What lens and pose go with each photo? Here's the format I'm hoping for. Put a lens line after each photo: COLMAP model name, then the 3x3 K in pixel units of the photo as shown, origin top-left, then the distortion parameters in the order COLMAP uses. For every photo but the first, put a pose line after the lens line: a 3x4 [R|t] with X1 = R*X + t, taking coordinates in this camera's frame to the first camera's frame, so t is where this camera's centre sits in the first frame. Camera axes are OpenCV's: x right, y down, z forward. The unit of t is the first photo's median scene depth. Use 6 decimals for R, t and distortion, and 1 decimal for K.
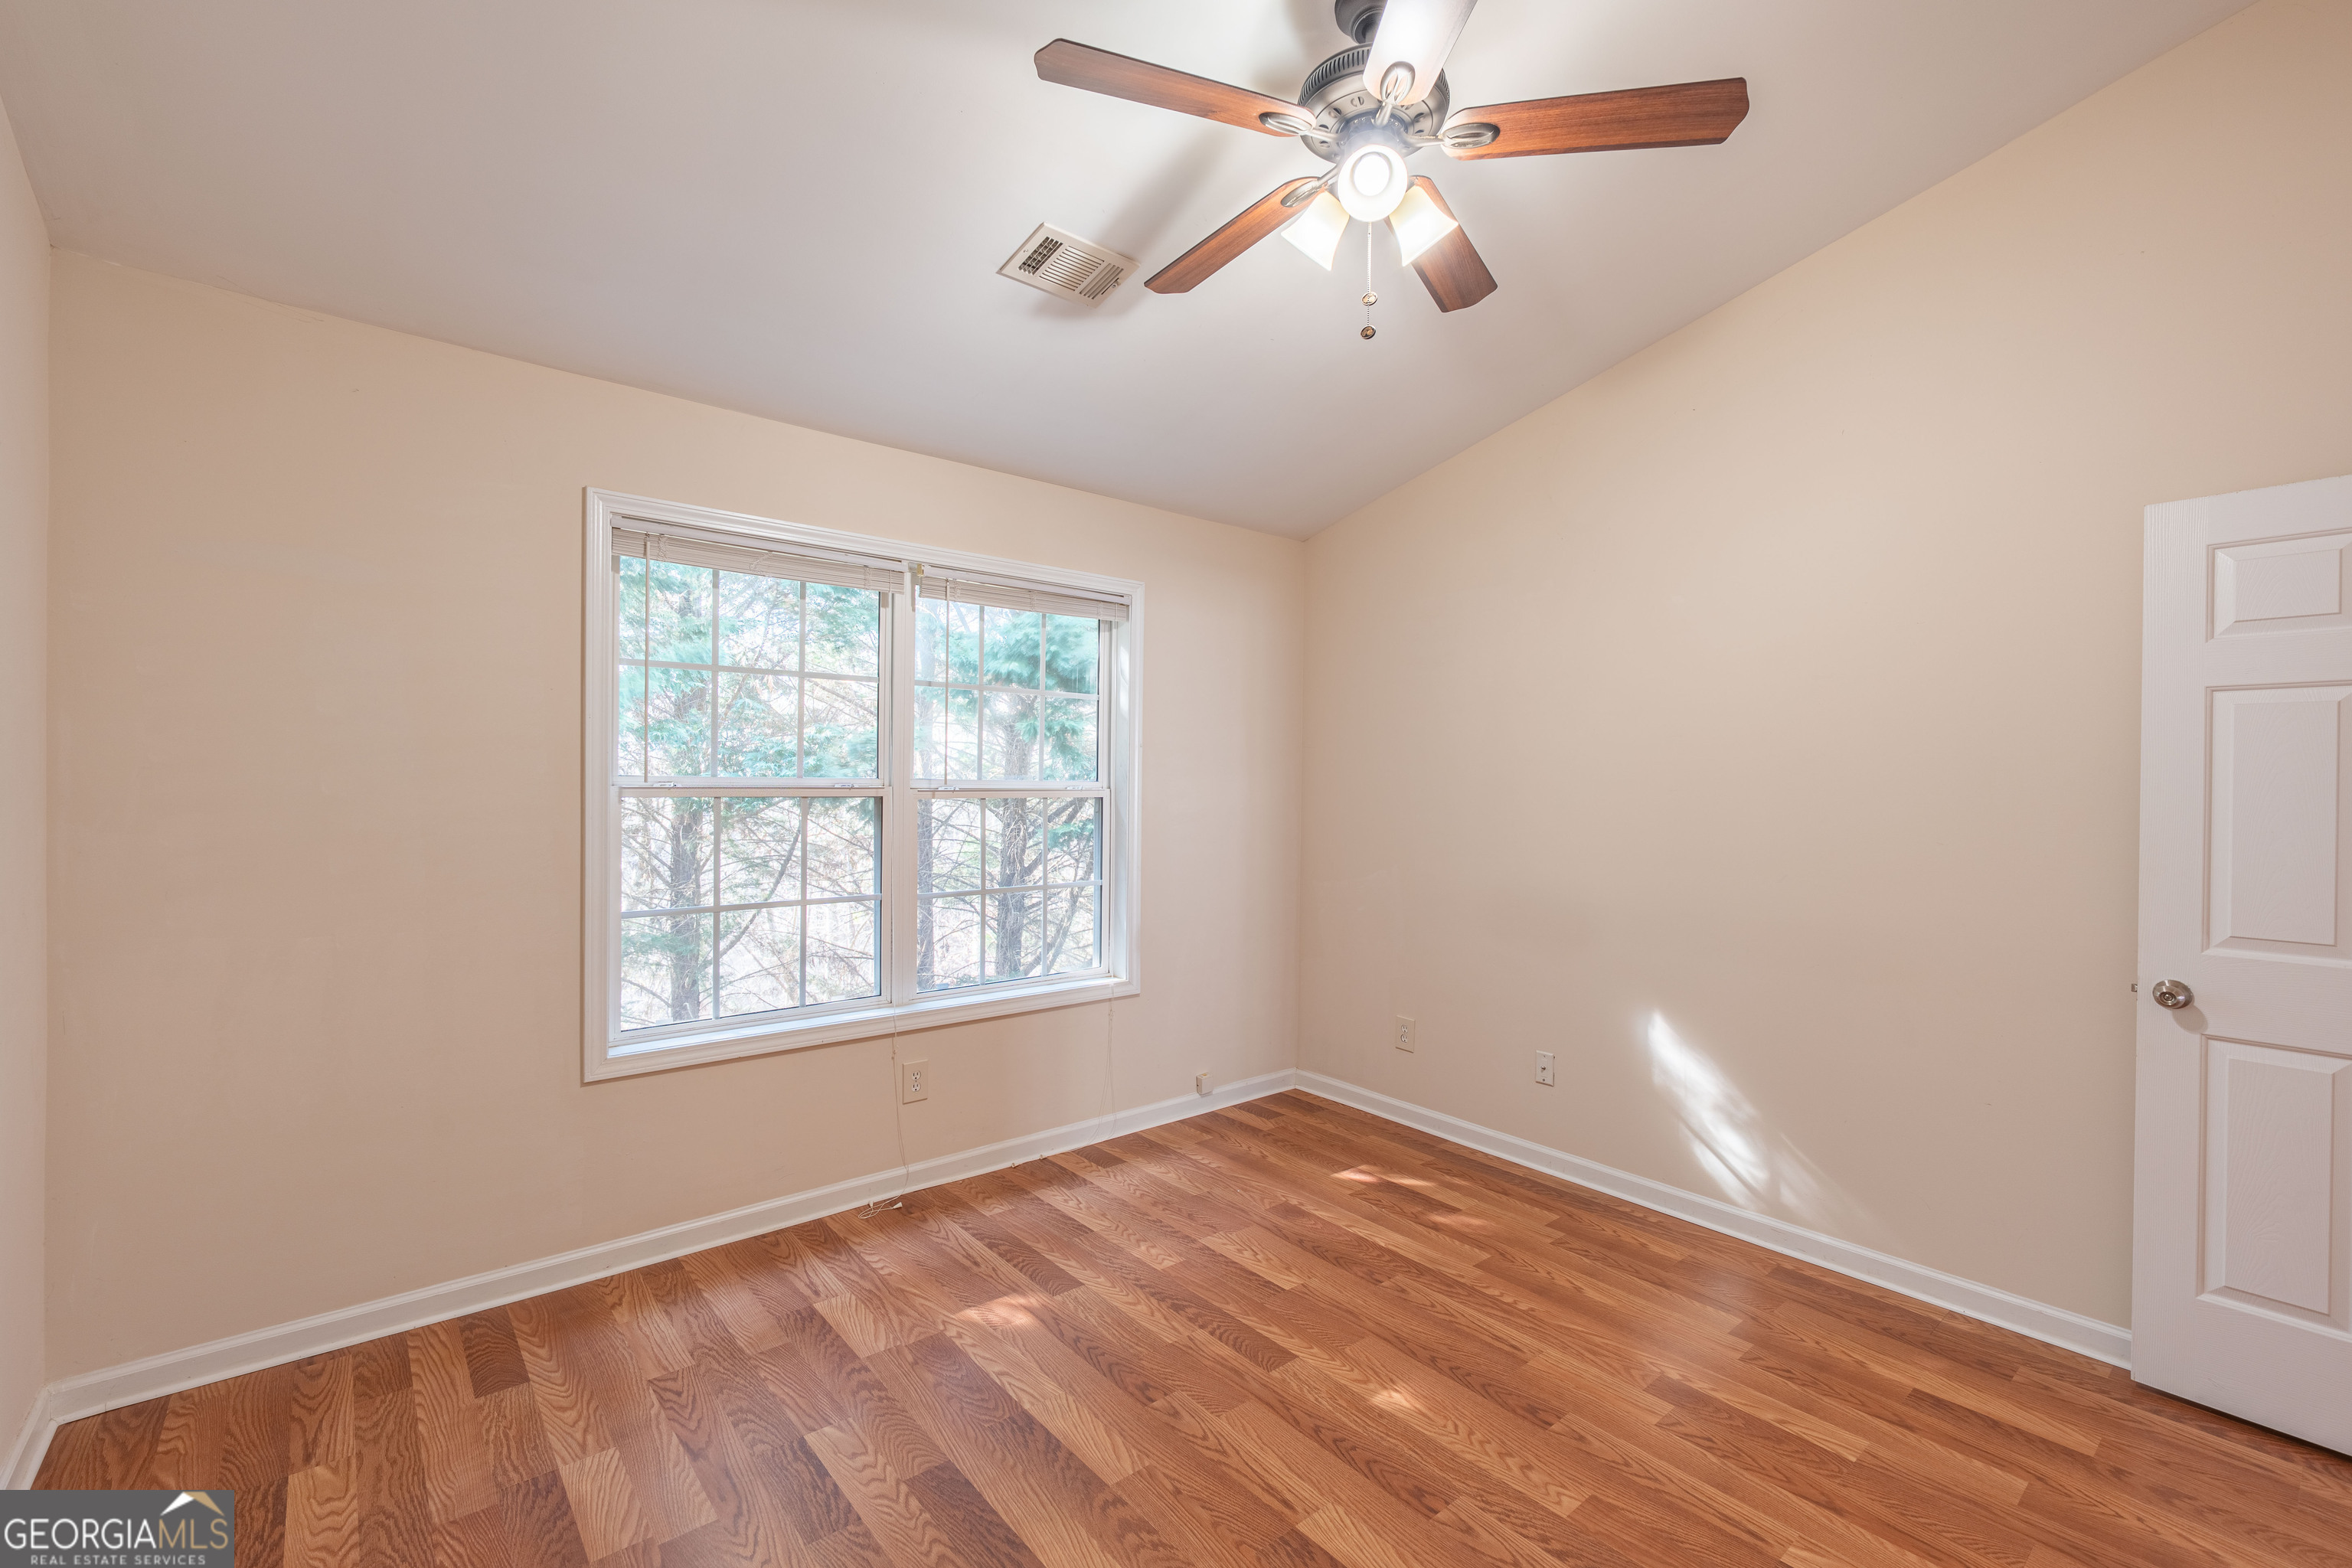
lens RADIAL K [[1016.8, 0, 1169.5], [0, 1016.8, 770.2], [0, 0, 1]] dist [0.000022, -0.000878]
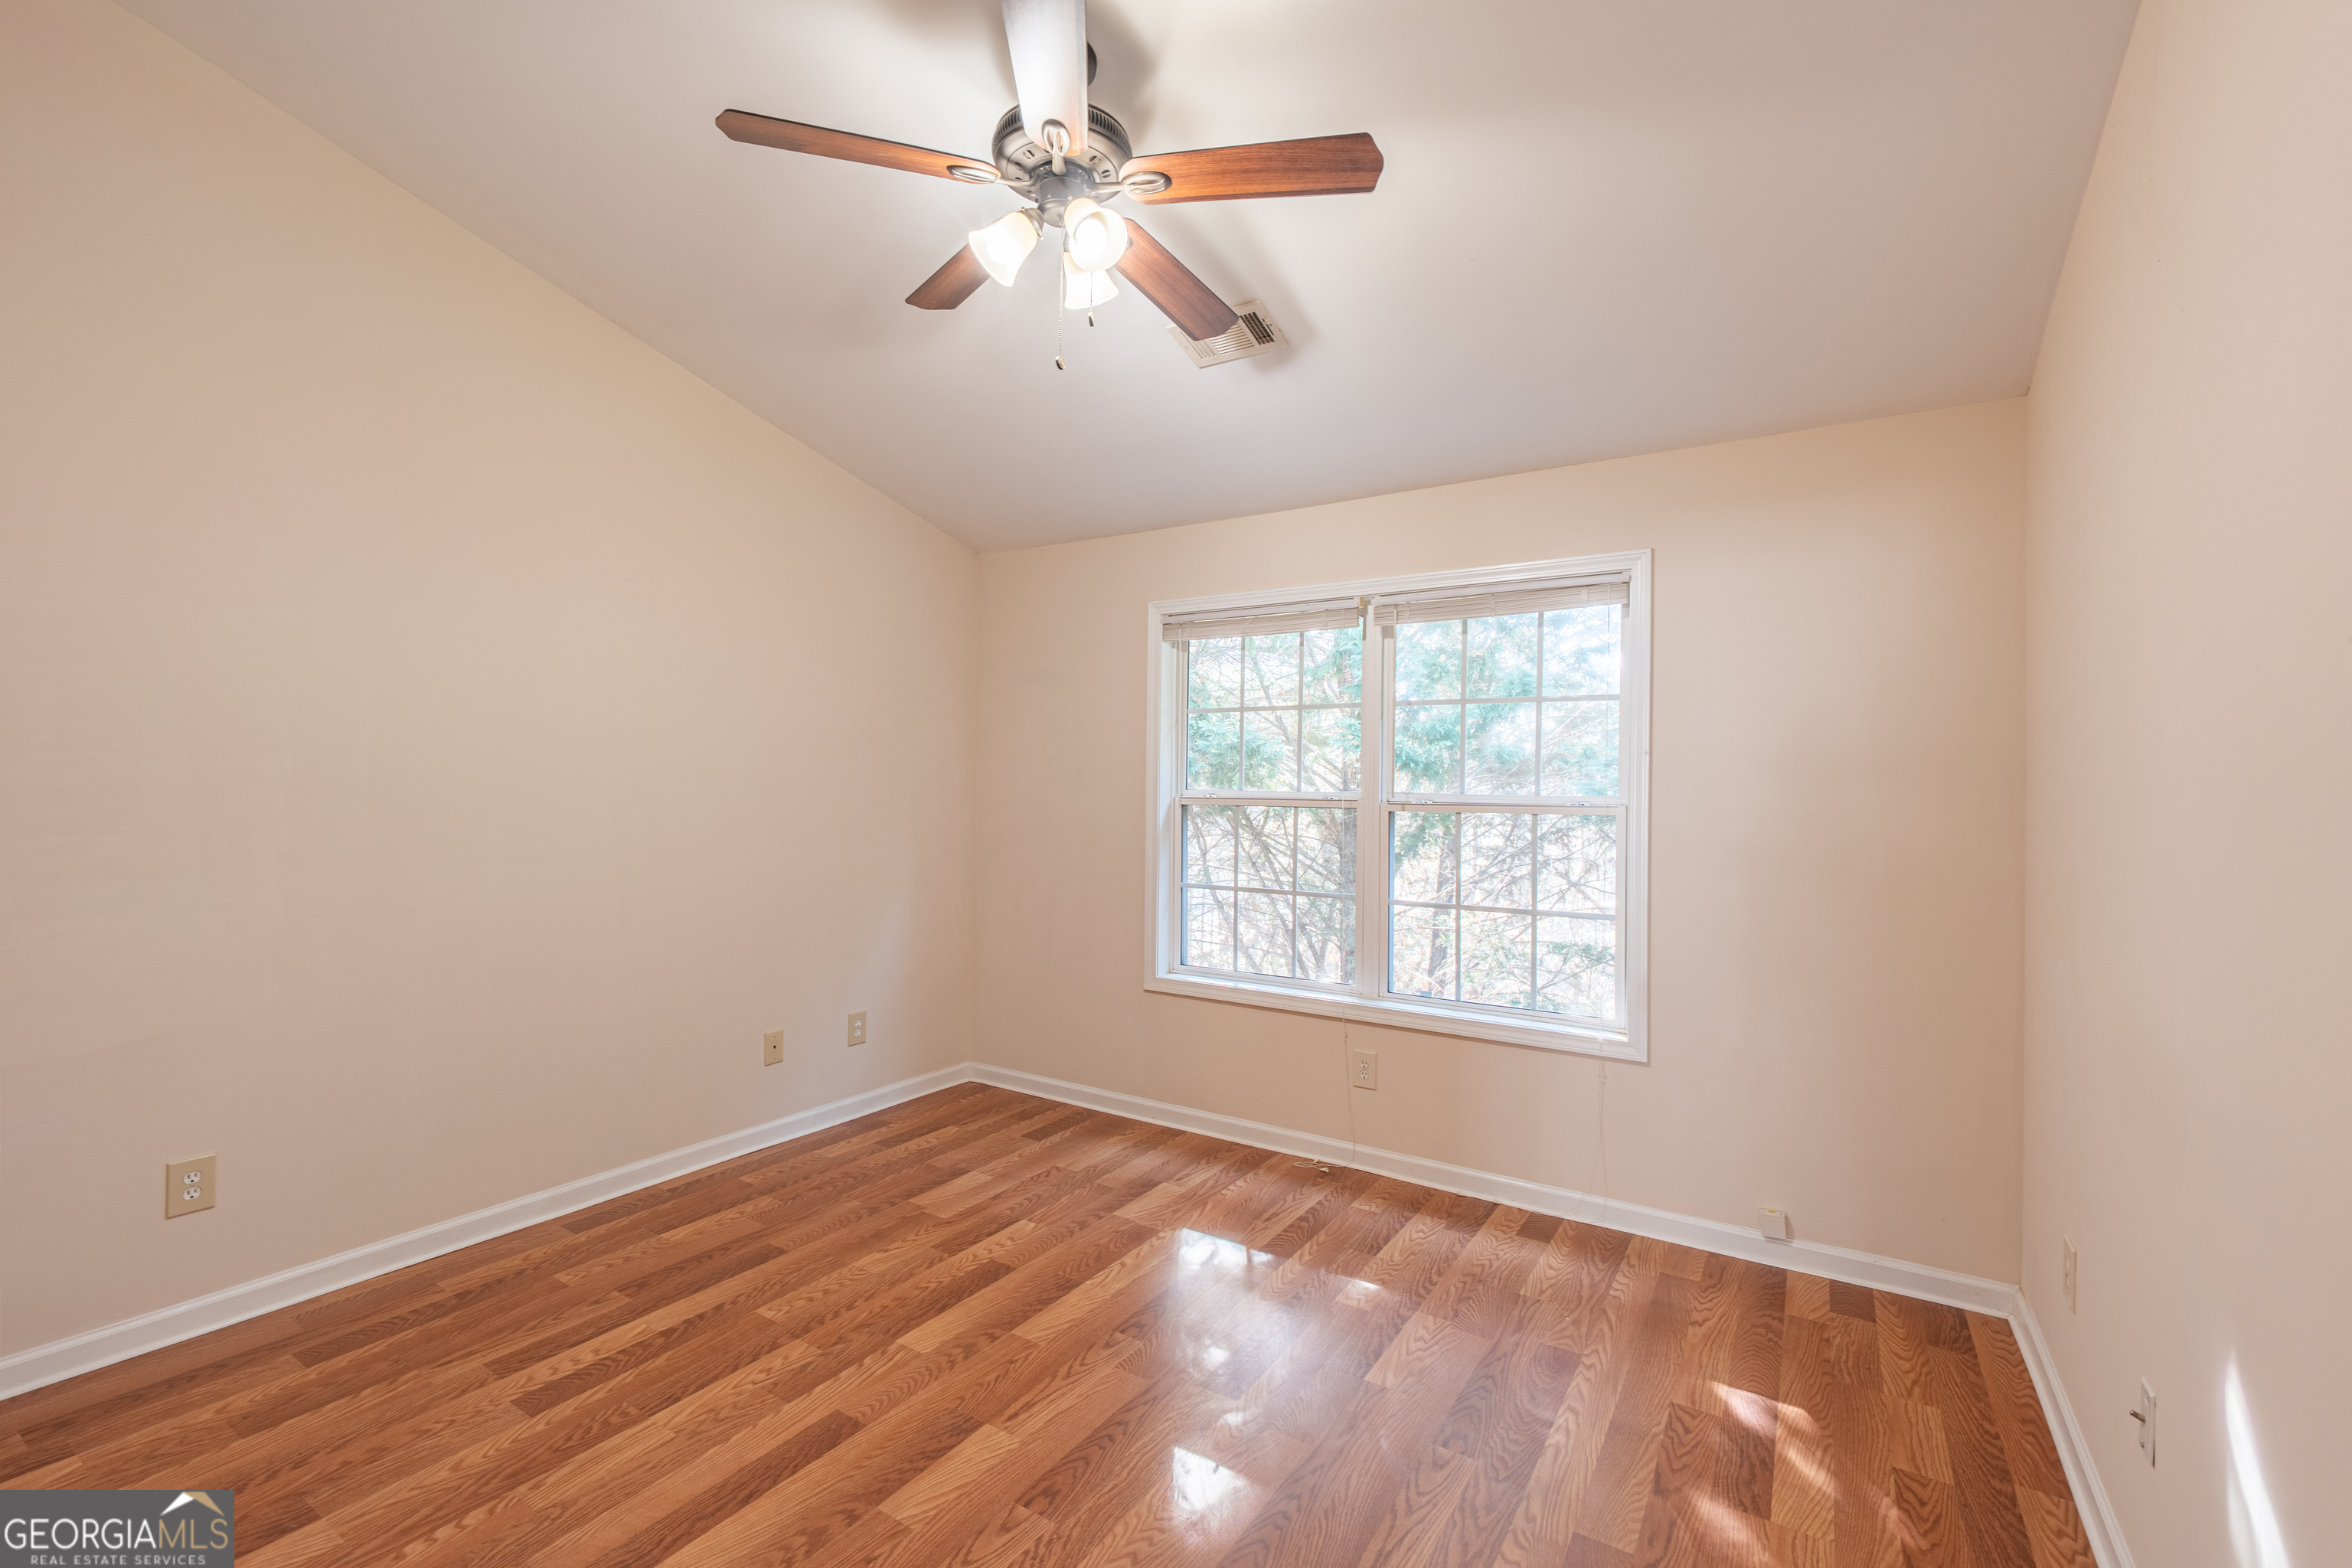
lens RADIAL K [[1007.8, 0, 1173.0], [0, 1007.8, 793.6], [0, 0, 1]] dist [-0.001811, 0.000248]
pose [[0.296230, -0.005366, -0.955101, 0.868963], [-0.005612, 0.999957, -0.007358, 0.021898], [0.955100, 0.007540, 0.296187, 0.578606]]
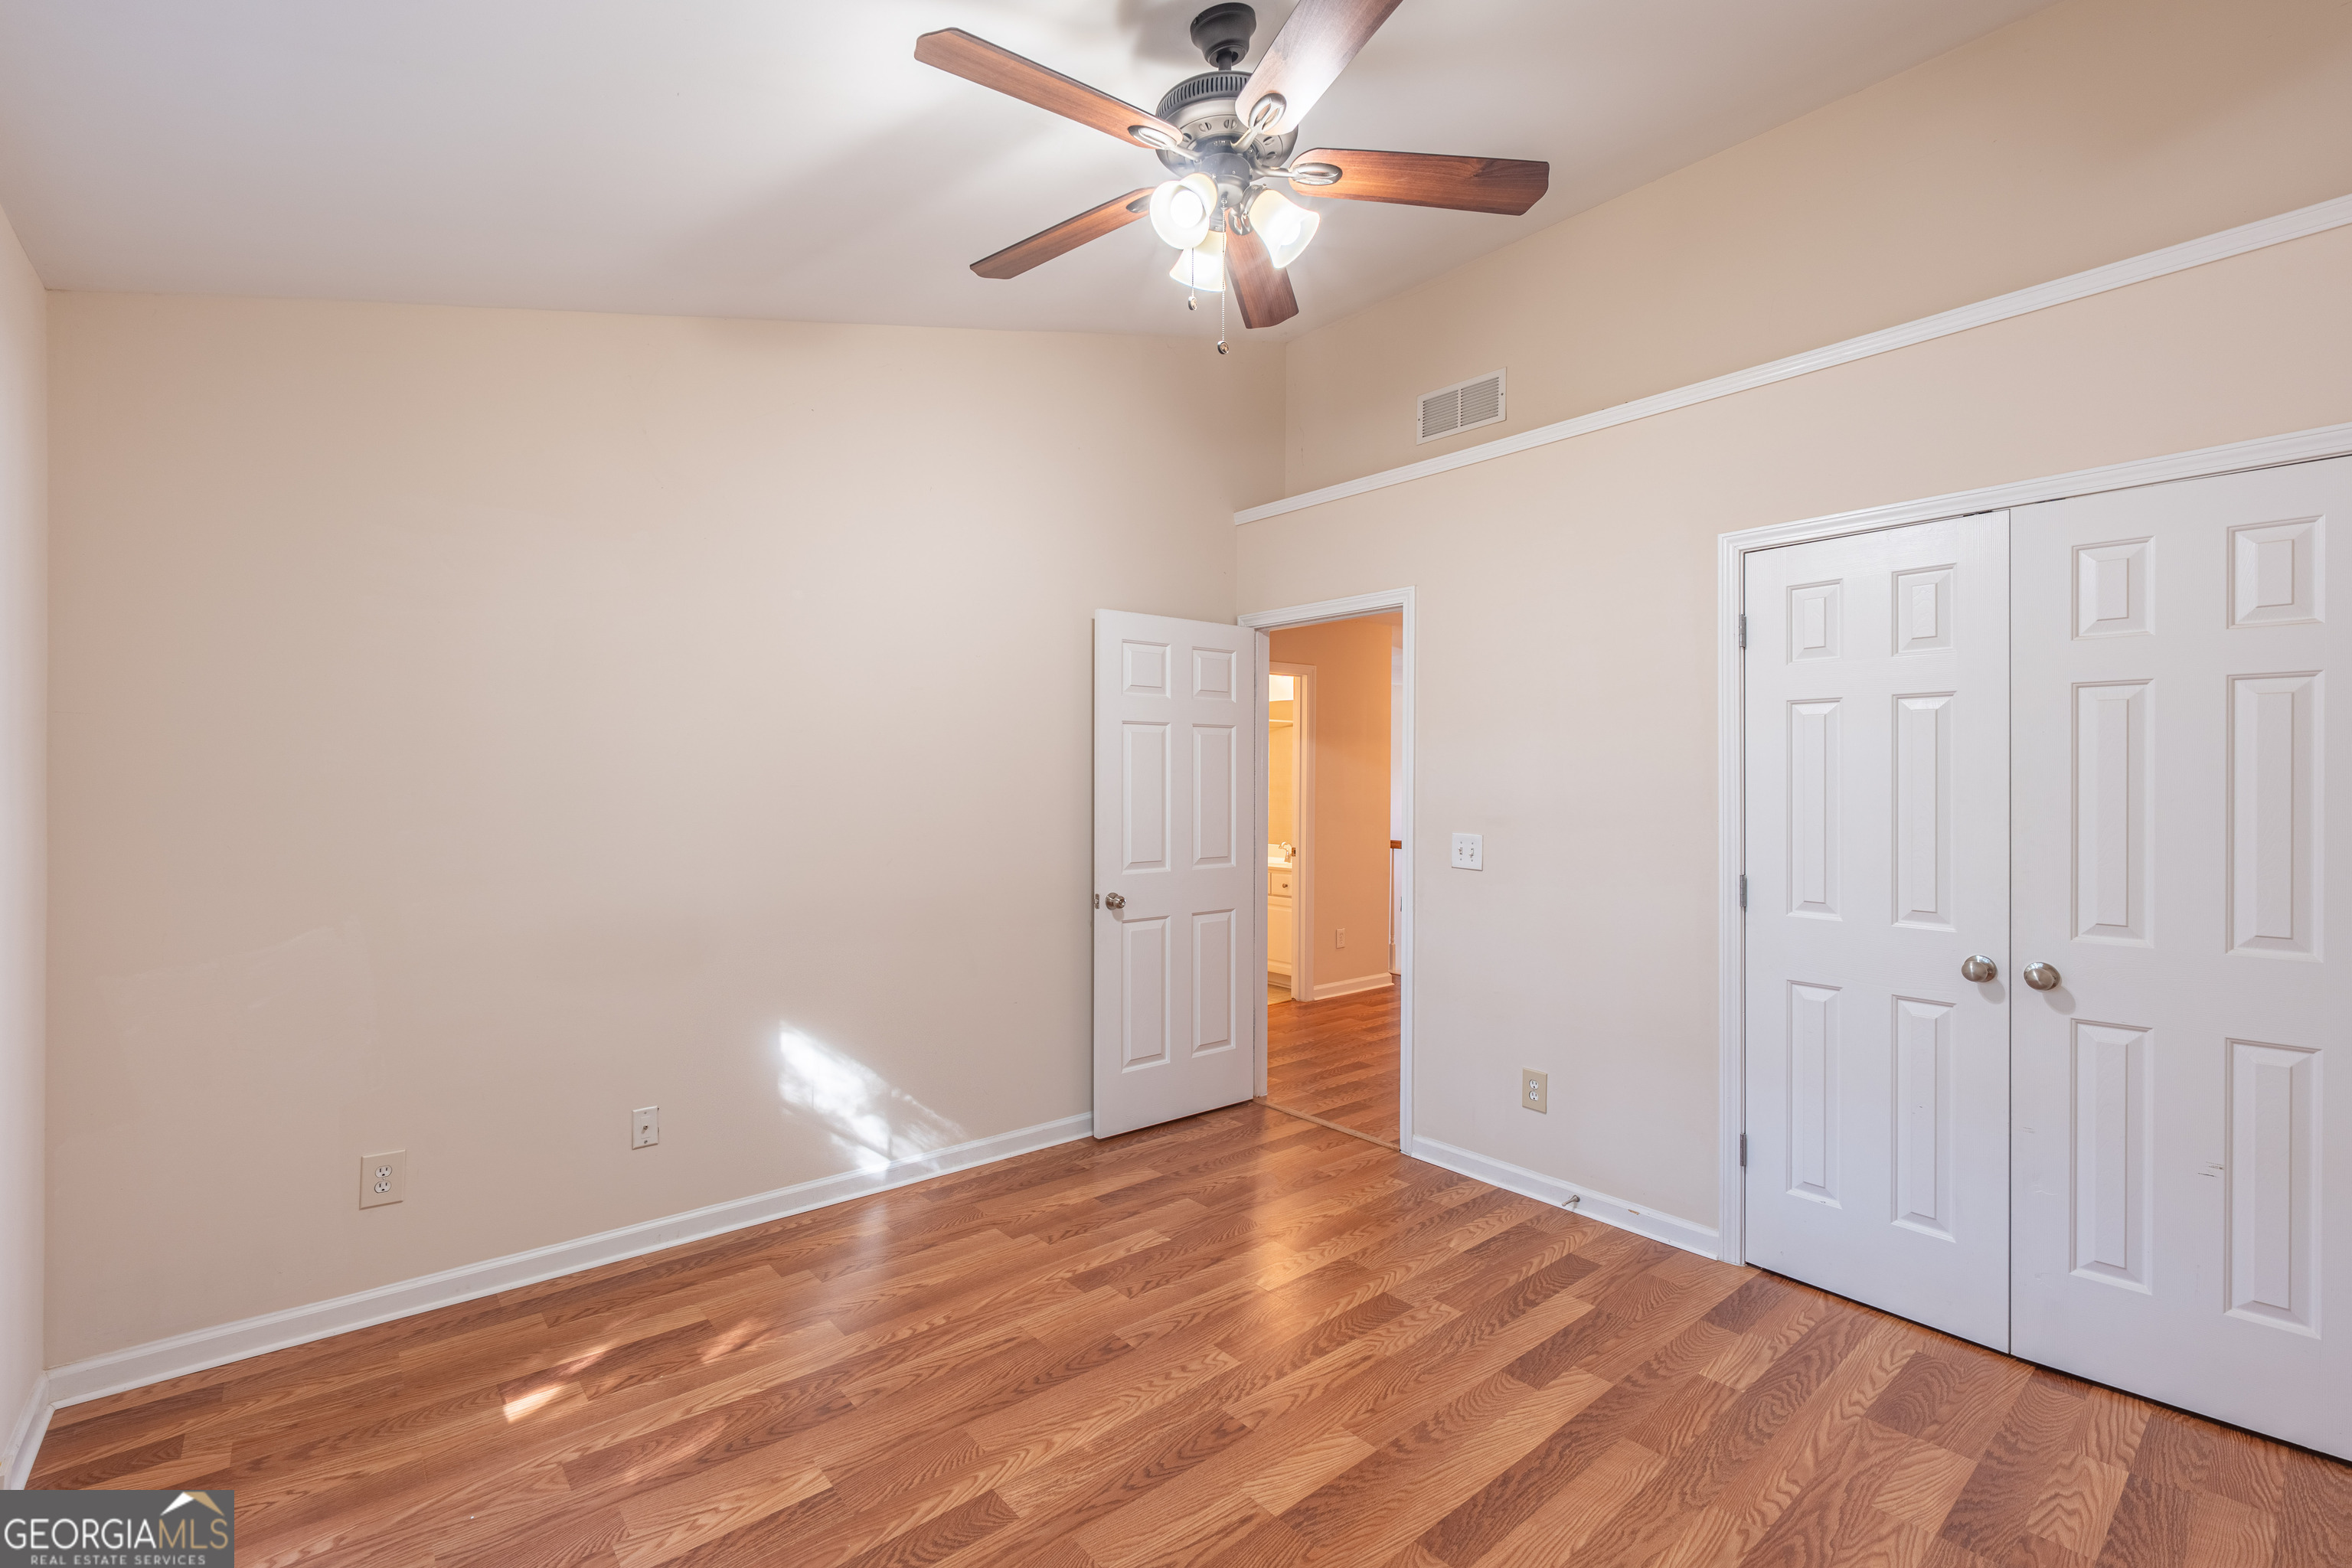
lens RADIAL K [[1018.9, 0, 1193.3], [0, 1018.9, 774.2], [0, 0, 1]] dist [-0.002831, -0.000115]
pose [[-0.019009, -0.002581, 0.999816, -0.597241], [-0.009481, 0.999952, 0.002401, 0.002321], [-0.999774, -0.009434, -0.019033, 0.748192]]
